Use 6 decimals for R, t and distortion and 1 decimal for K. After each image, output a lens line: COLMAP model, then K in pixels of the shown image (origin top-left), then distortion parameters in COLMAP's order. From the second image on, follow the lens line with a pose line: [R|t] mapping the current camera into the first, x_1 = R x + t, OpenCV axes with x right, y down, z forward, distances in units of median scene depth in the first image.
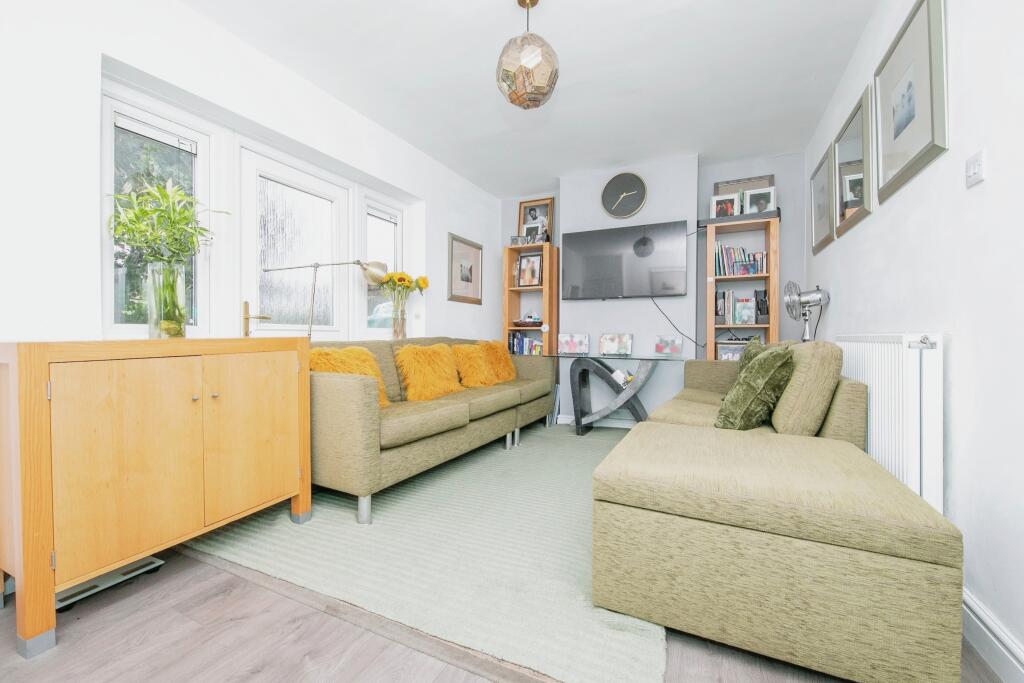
lens RADIAL K [[452.7, 0, 511.3], [0, 452.7, 336.9], [0, 0, 1]] dist [0.008903, -0.003068]
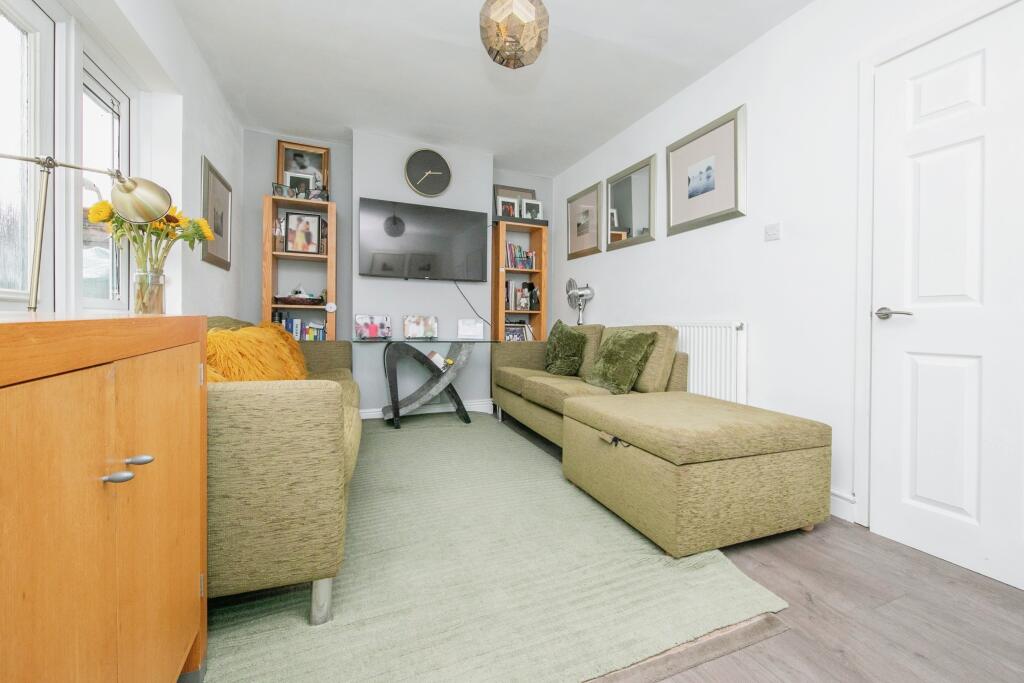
lens RADIAL K [[452.7, 0, 508.1], [0, 452.7, 323.9], [0, 0, 1]] dist [0.008903, -0.003068]
pose [[0.621912, 0.005581, 0.783067, -0.426035], [-0.013787, 0.999898, 0.003824, 0.003519], [-0.782965, -0.013175, 0.621926, 0.278538]]
